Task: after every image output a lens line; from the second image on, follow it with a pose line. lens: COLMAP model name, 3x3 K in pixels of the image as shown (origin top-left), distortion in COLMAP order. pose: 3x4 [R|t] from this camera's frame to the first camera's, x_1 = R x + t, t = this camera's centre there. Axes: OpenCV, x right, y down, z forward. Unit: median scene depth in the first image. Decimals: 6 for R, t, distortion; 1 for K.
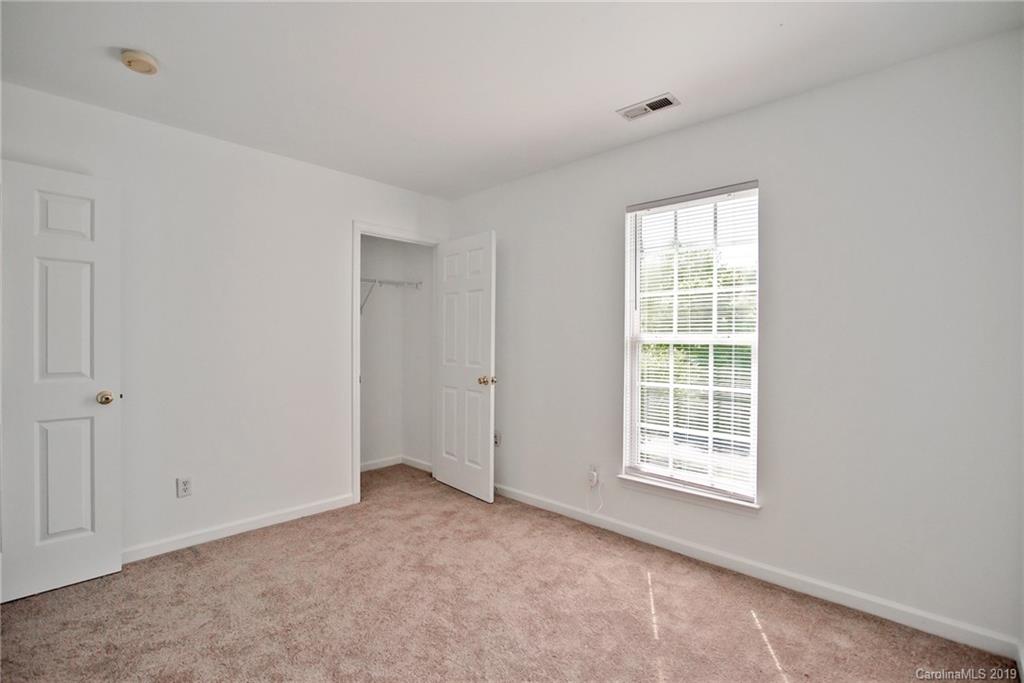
lens RADIAL K [[479.5, 0, 512.0], [0, 479.5, 341.5], [0, 0, 1]] dist [-0.022103, 0.002188]
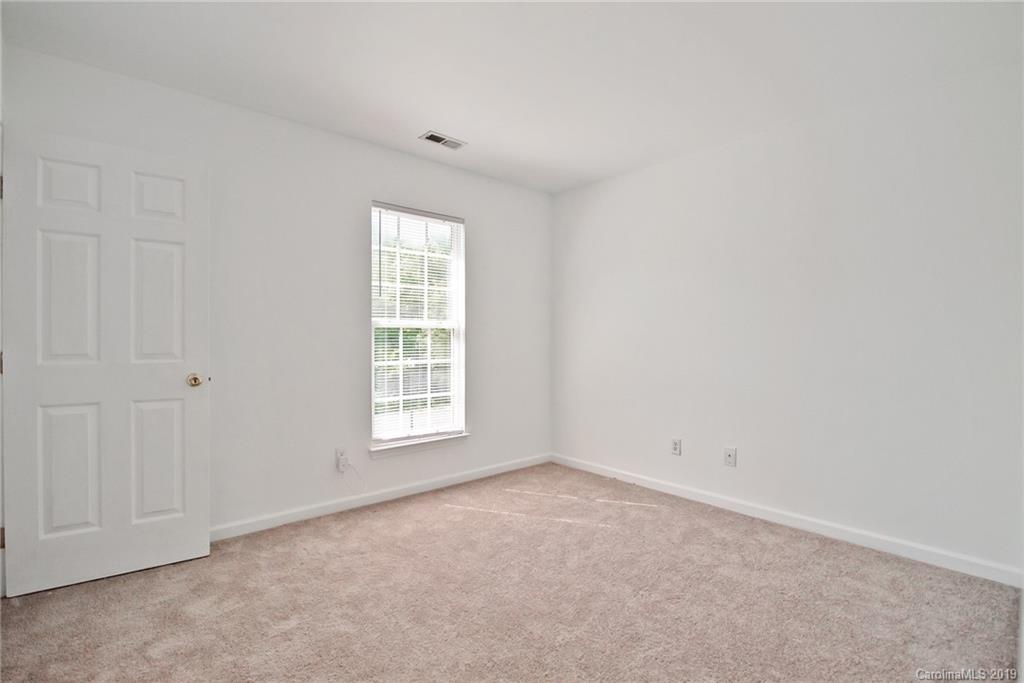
lens RADIAL K [[479.5, 0, 512.0], [0, 479.5, 341.5], [0, 0, 1]] dist [-0.022103, 0.002188]
pose [[0.088280, -0.007302, 0.996069, -0.825295], [0.013068, 0.999896, 0.006172, 0.035958], [-0.996010, 0.012472, 0.088367, 0.599061]]
